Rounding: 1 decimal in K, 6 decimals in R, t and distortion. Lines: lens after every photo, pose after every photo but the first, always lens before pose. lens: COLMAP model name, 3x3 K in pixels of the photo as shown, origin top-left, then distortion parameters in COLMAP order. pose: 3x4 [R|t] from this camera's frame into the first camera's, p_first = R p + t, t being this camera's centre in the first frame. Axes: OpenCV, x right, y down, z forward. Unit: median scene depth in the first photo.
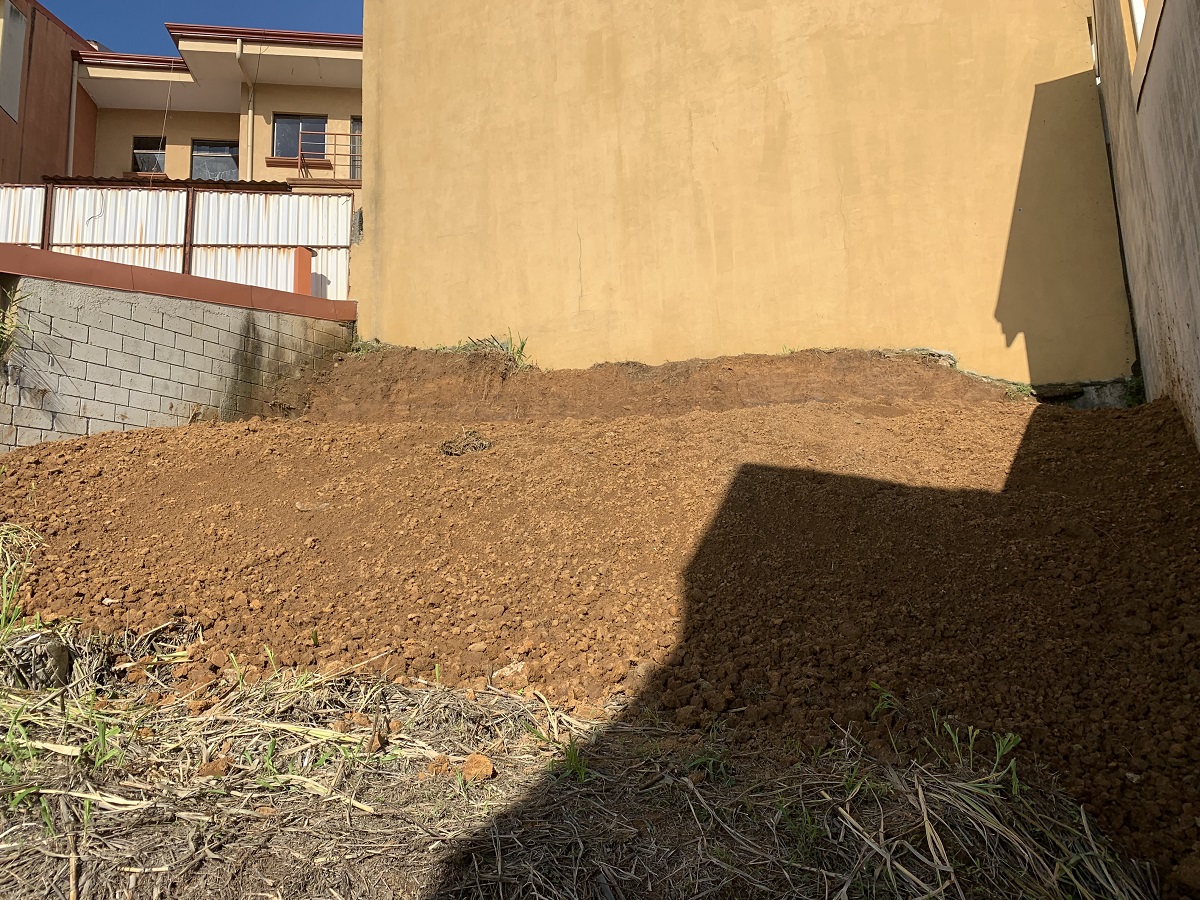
lens RADIAL K [[913.8, 0, 596.3], [0, 913.8, 430.8], [0, 0, 1]] dist [0.058105, -0.154054]
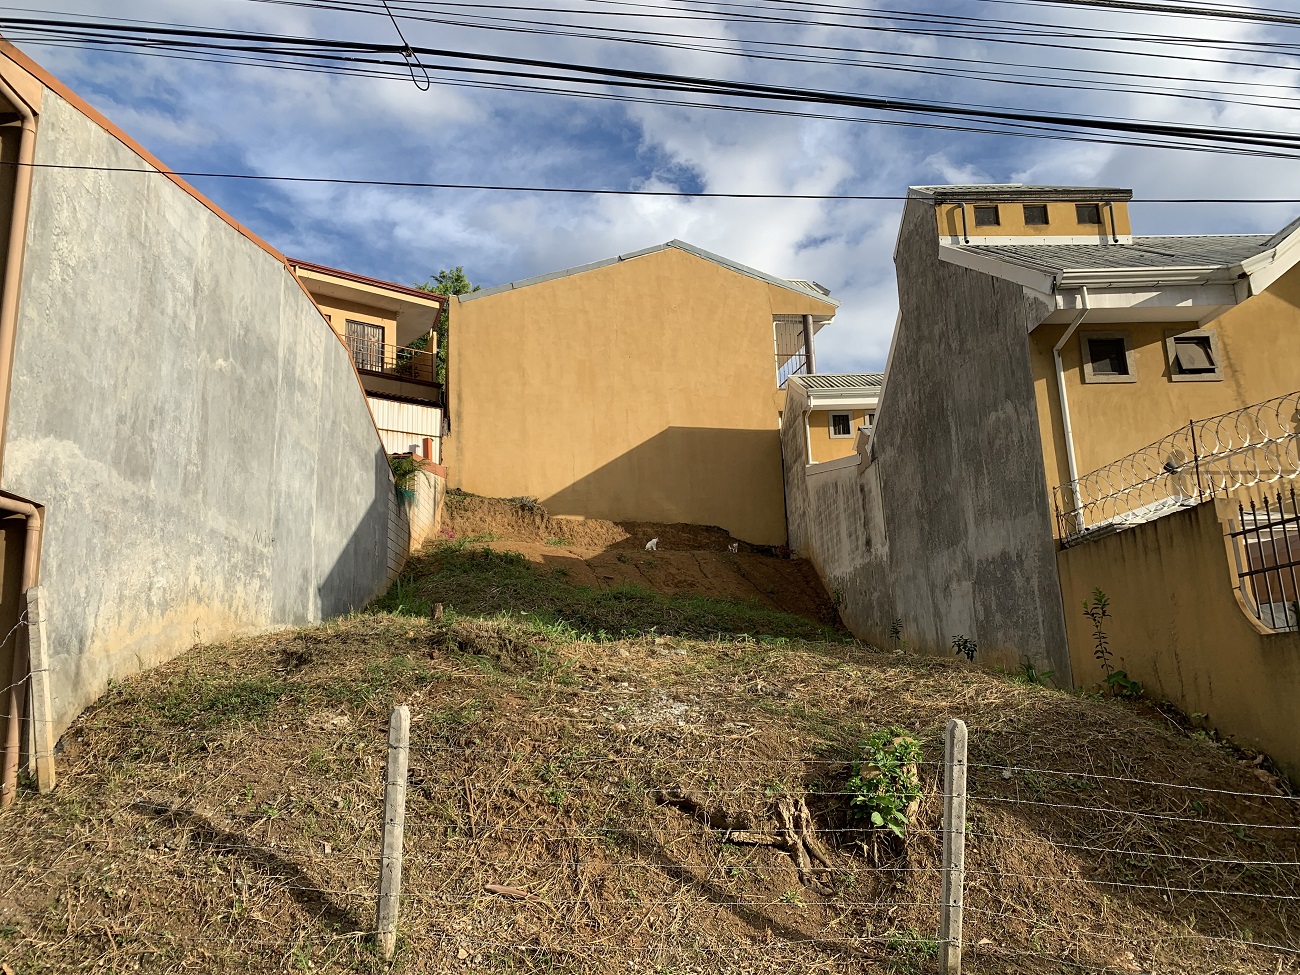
lens RADIAL K [[975.2, 0, 655.1], [0, 975.2, 482.7], [0, 0, 1]] dist [0.064674, -0.147723]
pose [[0.864327, 0.110432, 0.490657, -0.954167], [-0.086941, 0.993716, -0.070501, -0.002325], [-0.495359, 0.018278, 0.868496, -1.076915]]
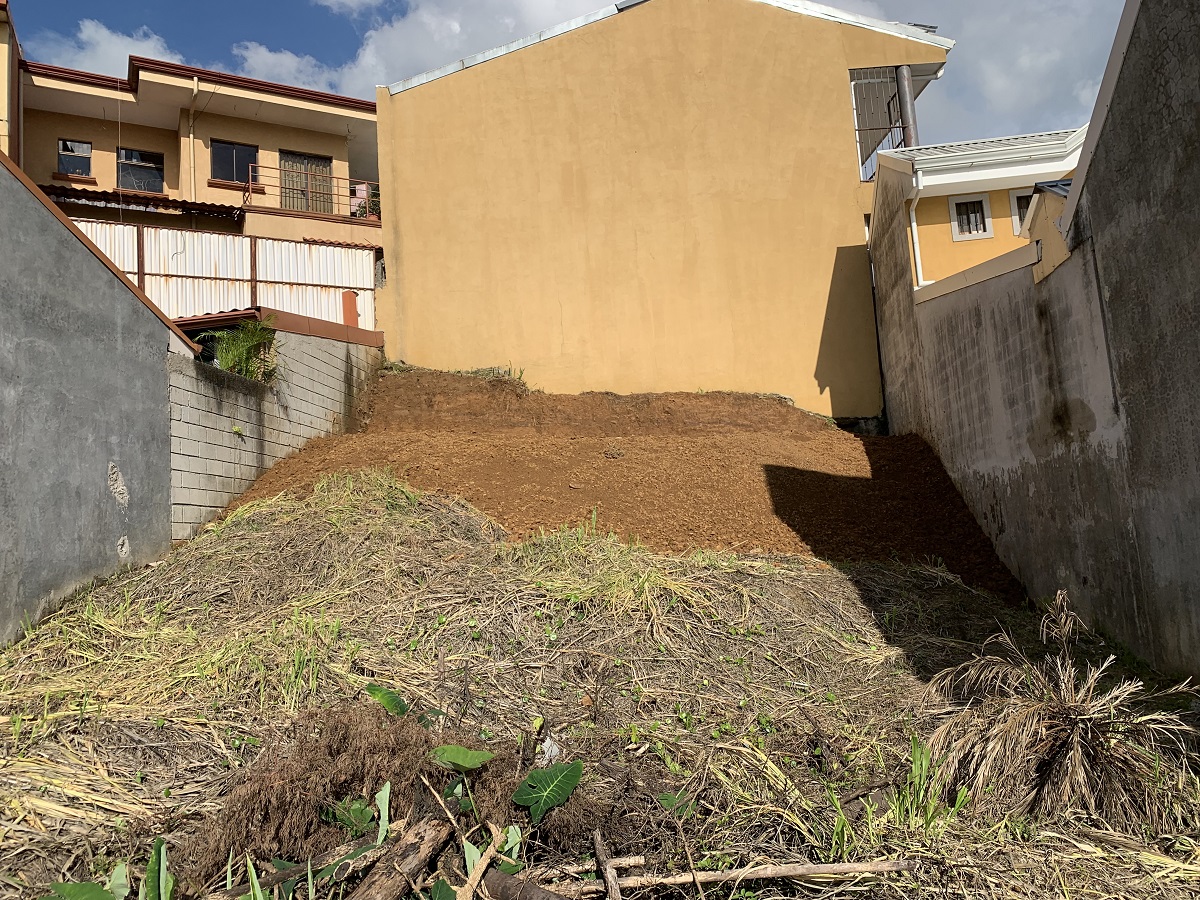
lens RADIAL K [[900.2, 0, 604.7], [0, 900.2, 445.5], [0, 0, 1]] dist [0.064674, -0.147723]
pose [[0.933164, 0.014525, 0.359157, -0.467401], [-0.033086, 0.998412, 0.045587, -0.047329], [-0.357925, -0.054423, 0.932163, -0.411390]]
